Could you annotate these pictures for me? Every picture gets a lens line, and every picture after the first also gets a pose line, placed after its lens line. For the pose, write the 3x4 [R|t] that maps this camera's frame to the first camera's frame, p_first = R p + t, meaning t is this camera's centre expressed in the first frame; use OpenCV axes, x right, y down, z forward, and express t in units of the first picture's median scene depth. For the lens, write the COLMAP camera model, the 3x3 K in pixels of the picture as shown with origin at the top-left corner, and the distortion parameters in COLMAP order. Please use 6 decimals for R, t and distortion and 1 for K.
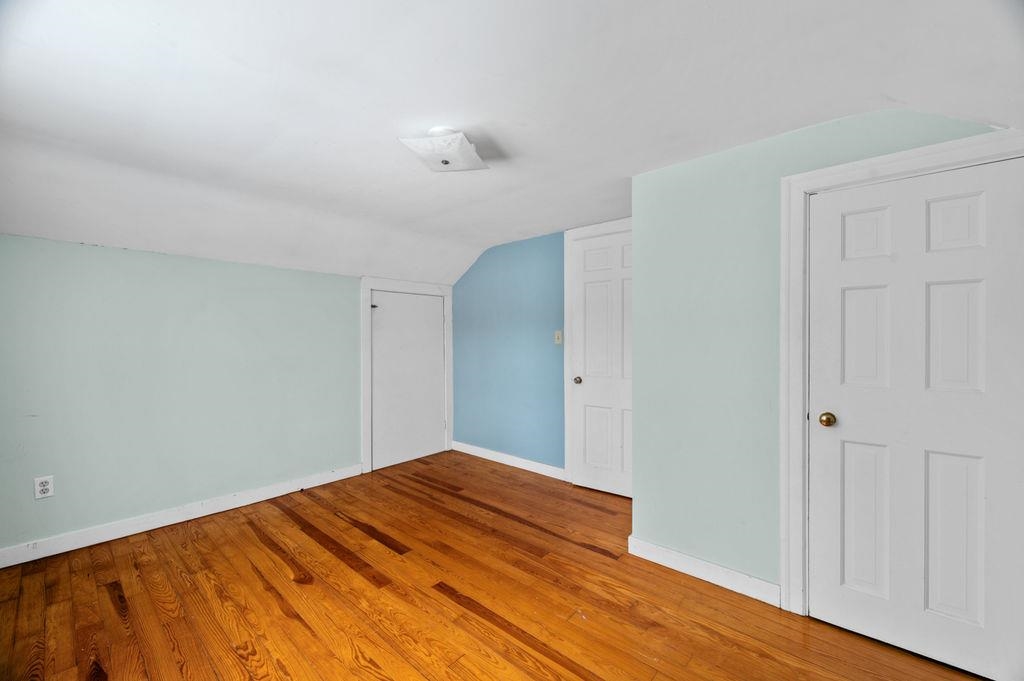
lens RADIAL K [[418.5, 0, 512.0], [0, 418.5, 340.5], [0, 0, 1]] dist [0.000532, 0.000083]
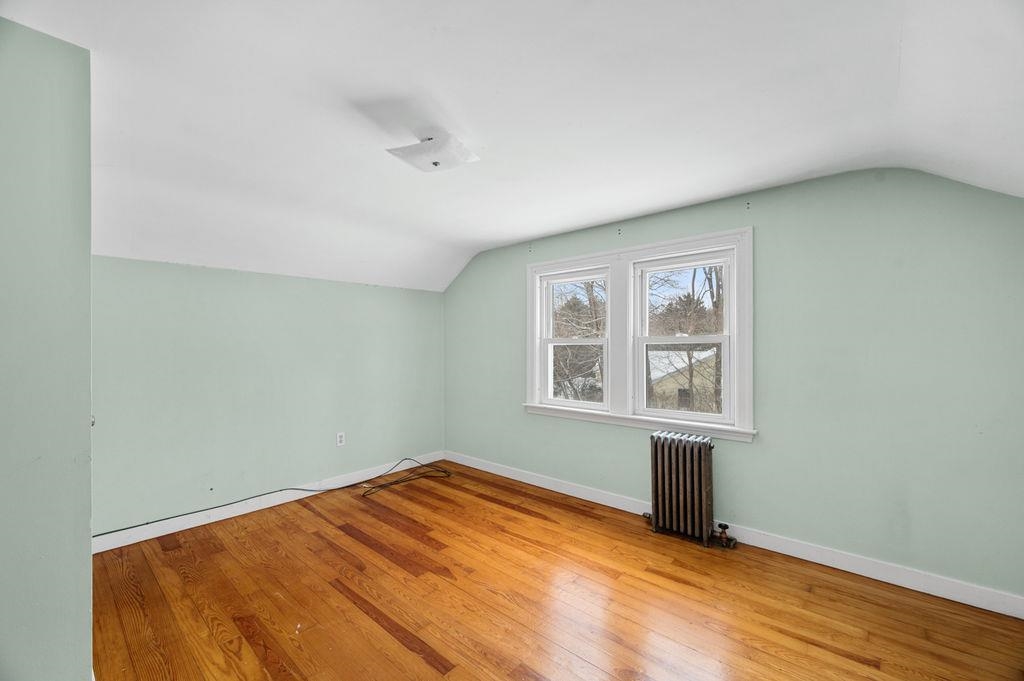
lens RADIAL K [[418.5, 0, 512.0], [0, 418.5, 340.5], [0, 0, 1]] dist [0.000532, 0.000083]
pose [[-0.999971, 0.002621, -0.007105, -0.309319], [0.002582, 0.999981, 0.005564, -0.020069], [0.007119, 0.005546, -0.999959, 1.874491]]
